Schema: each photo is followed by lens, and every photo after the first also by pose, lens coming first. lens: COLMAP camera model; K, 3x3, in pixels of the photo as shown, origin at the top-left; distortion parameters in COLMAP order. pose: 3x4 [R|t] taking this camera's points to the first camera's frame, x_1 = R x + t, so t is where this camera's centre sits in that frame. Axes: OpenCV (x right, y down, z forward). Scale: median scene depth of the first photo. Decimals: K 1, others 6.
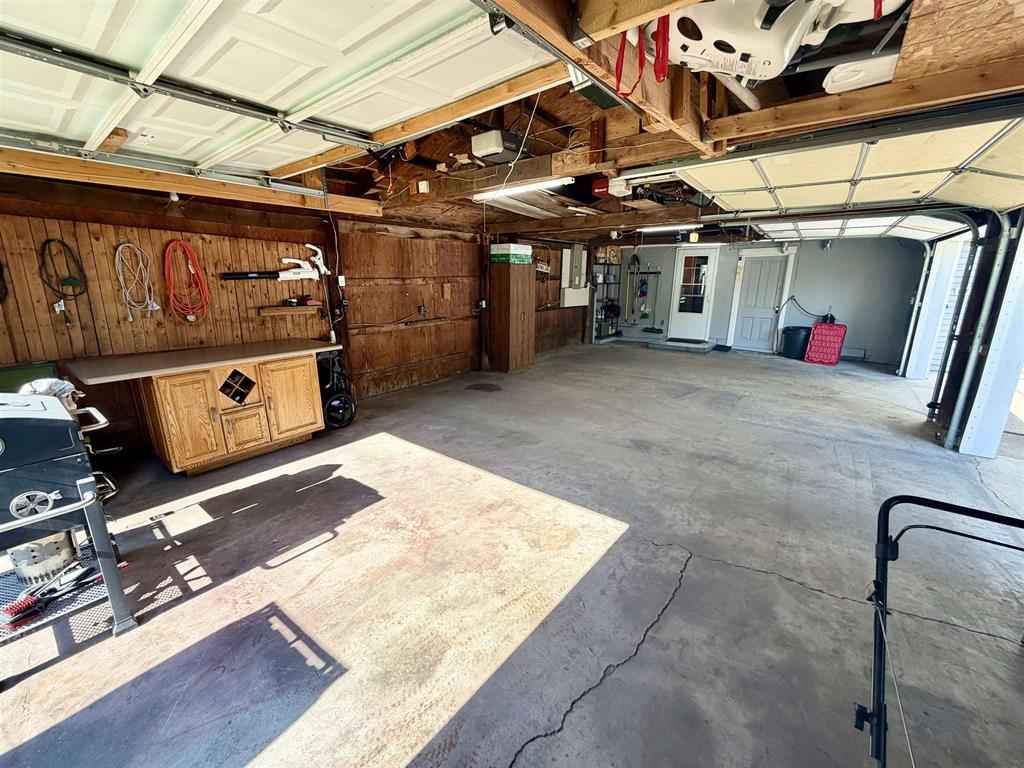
lens RADIAL K [[412.1, 0, 510.1], [0, 412.1, 378.5], [0, 0, 1]] dist [0.001356, -0.000019]
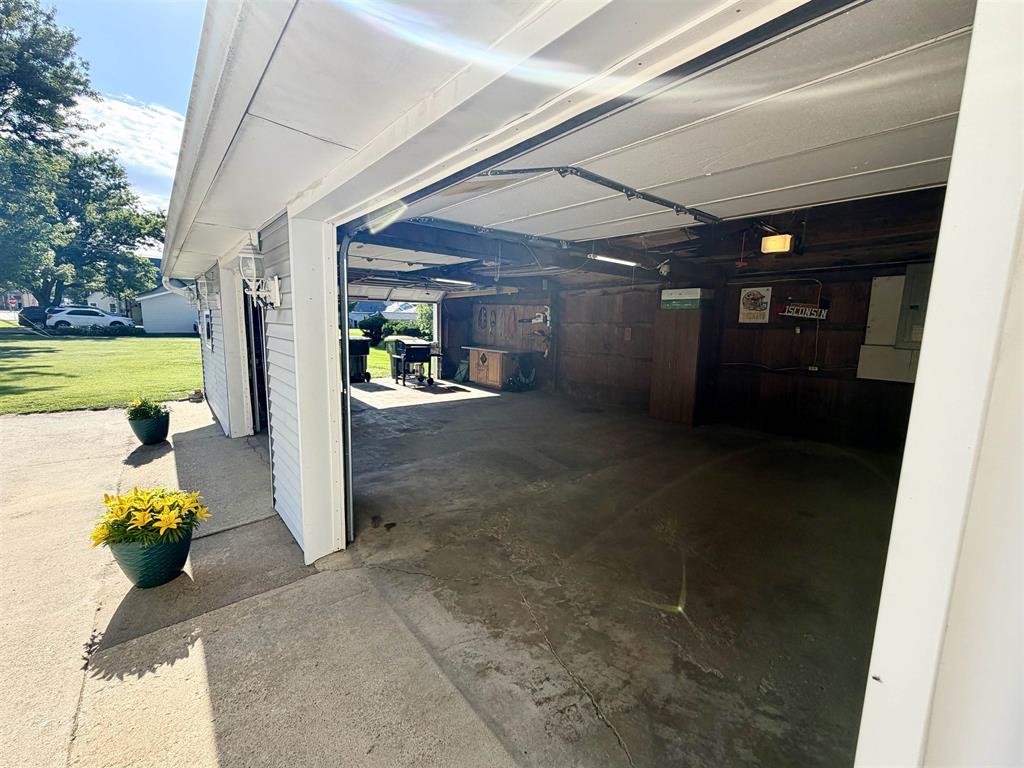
lens RADIAL K [[412.1, 0, 510.7], [0, 412.1, 381.6], [0, 0, 1]] dist [0.001356, -0.000019]
pose [[-0.208090, 0.134052, -0.968880, 1.511251], [-0.252052, 0.949760, 0.185540, -0.295994], [0.945076, 0.282817, -0.163847, 1.240881]]
